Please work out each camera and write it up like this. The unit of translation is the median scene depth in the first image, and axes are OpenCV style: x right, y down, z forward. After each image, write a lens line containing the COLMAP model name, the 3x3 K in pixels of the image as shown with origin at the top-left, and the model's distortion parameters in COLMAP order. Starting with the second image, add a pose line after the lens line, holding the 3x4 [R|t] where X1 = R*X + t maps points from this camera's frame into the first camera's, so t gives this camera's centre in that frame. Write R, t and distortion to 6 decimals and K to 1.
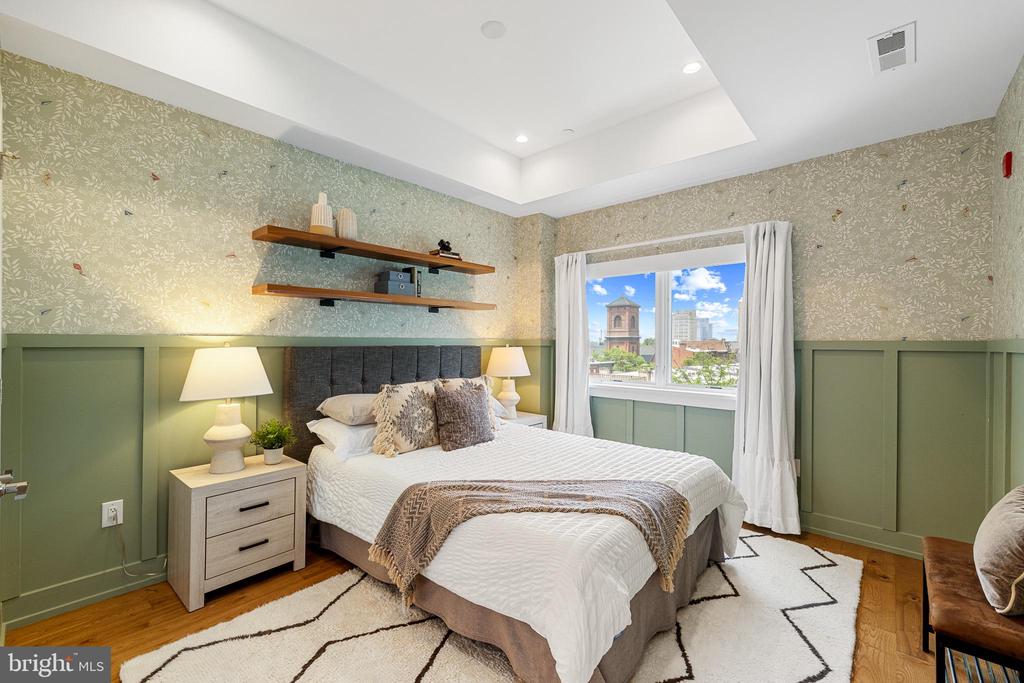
lens RADIAL K [[422.5, 0, 511.6], [0, 422.5, 346.9], [0, 0, 1]] dist [0.006805, -0.000427]
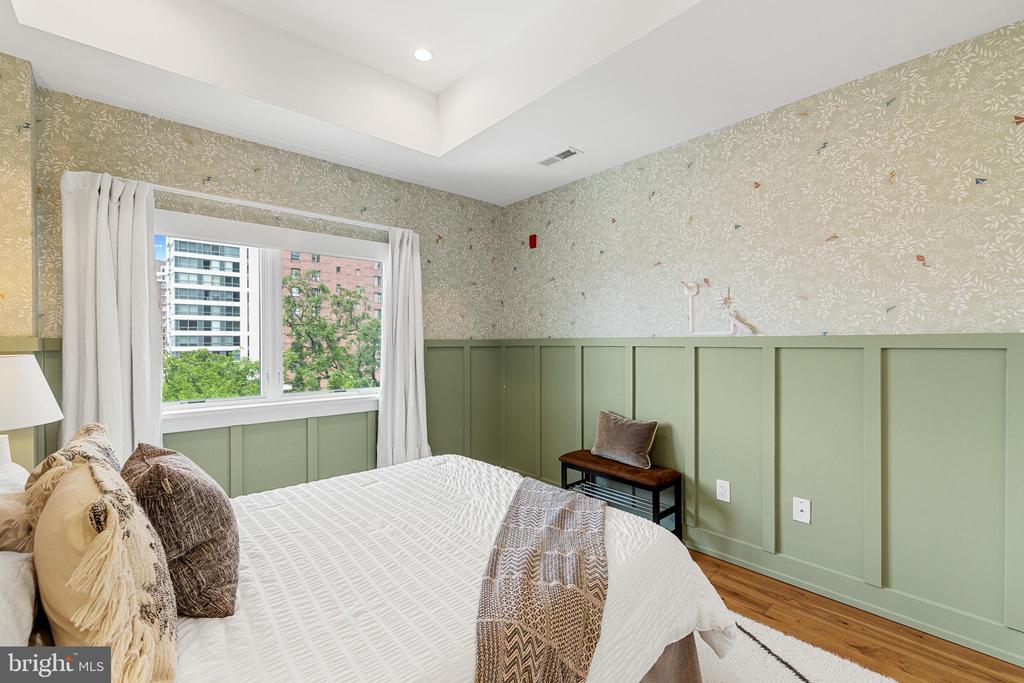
lens RADIAL K [[430.9, 0, 508.9], [0, 430.9, 346.2], [0, 0, 1]] dist [0.000353, 0.000580]
pose [[0.993615, -0.007598, -0.112567, 0.379577], [0.008239, 0.999952, 0.005237, -0.004895], [0.112522, -0.006131, 0.993630, 0.088084]]
